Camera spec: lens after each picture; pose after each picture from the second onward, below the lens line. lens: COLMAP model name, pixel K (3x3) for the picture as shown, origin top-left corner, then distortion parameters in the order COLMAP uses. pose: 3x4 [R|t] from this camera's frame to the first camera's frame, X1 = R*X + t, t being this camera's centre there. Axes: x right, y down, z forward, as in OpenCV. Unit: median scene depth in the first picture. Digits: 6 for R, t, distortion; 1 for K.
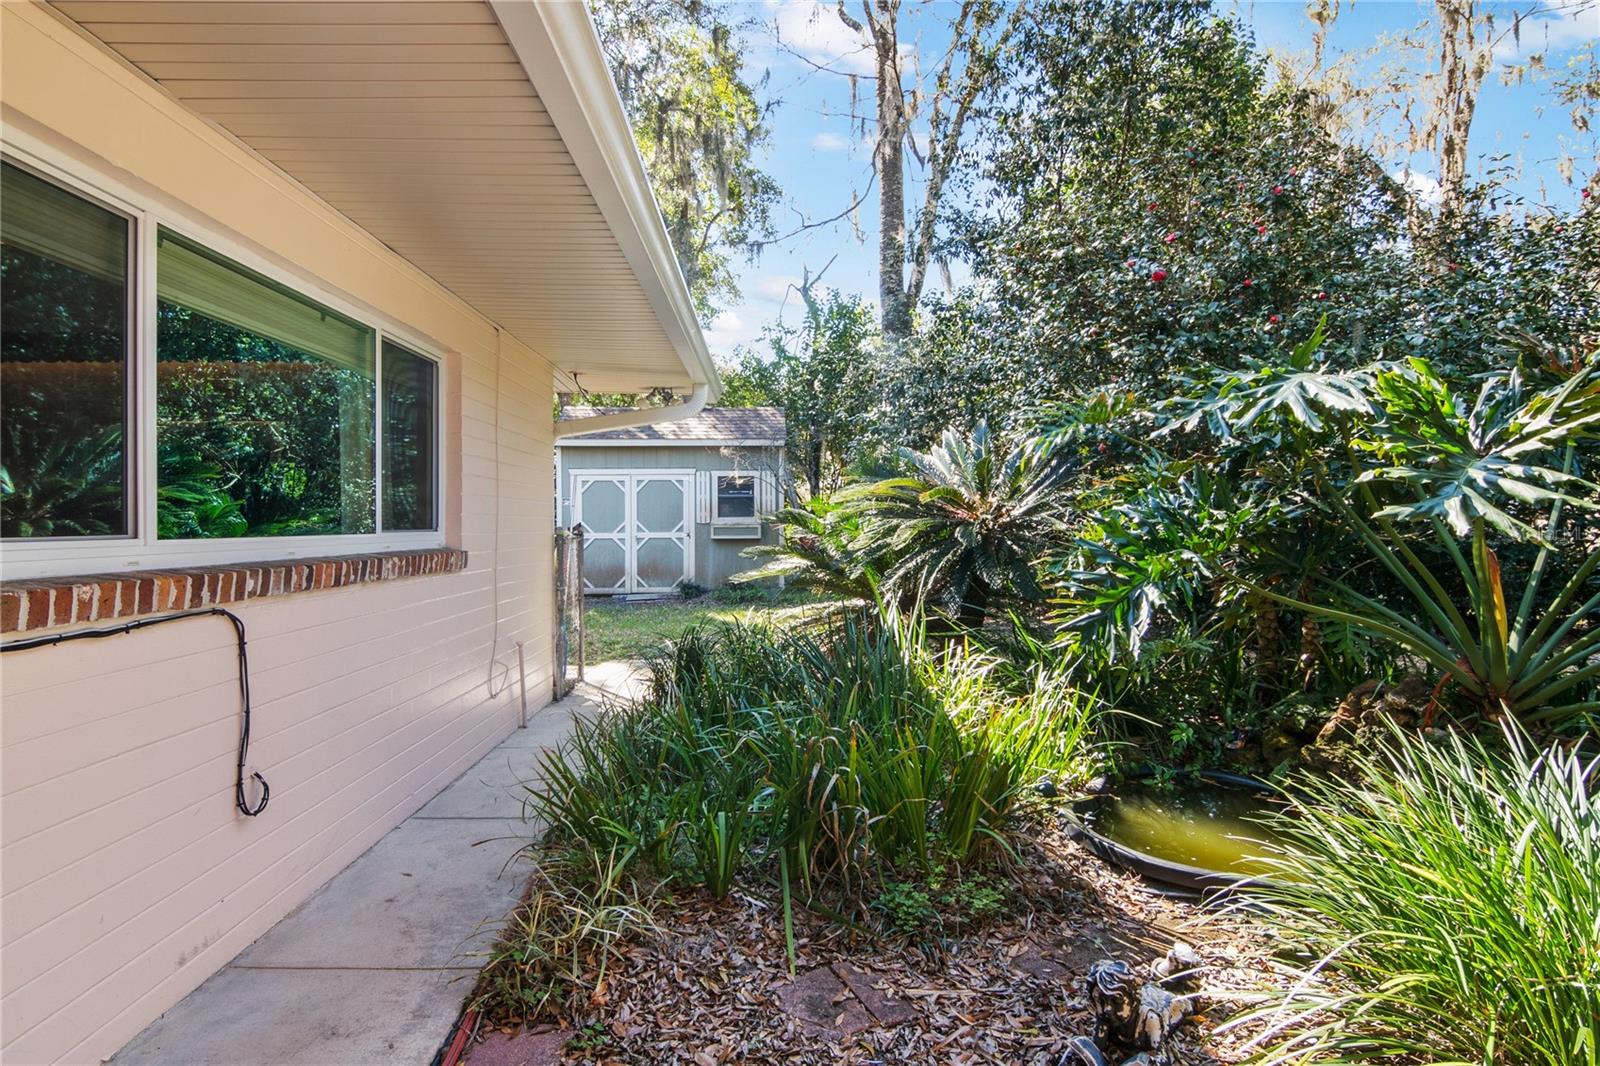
lens RADIAL K [[888.0, 0, 793.4], [0, 888.0, 533.4], [0, 0, 1]] dist [-0.003151, -0.011933]
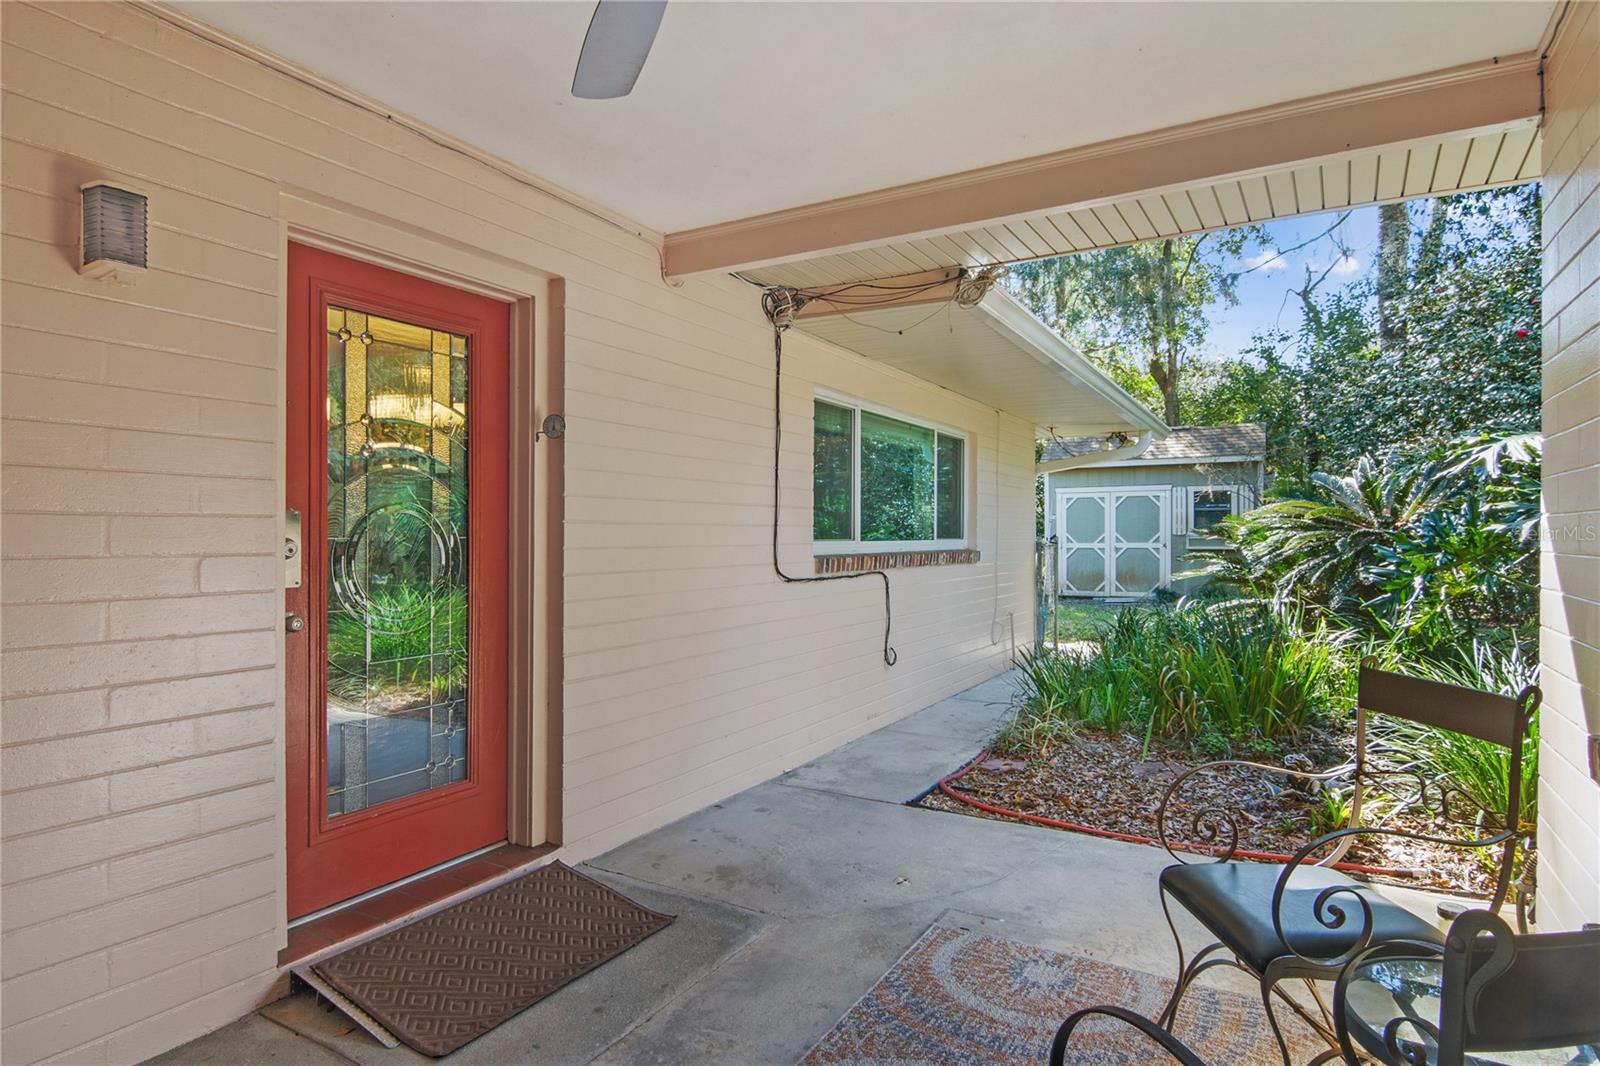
lens RADIAL K [[888.0, 0, 802.1], [0, 888.0, 534.8], [0, 0, 1]] dist [-0.003151, -0.011933]
pose [[0.860386, 0.001429, -0.509642, 0.167055], [-0.007079, 0.999933, -0.009147, 0.005696], [0.509594, 0.011477, 0.860338, -0.519089]]
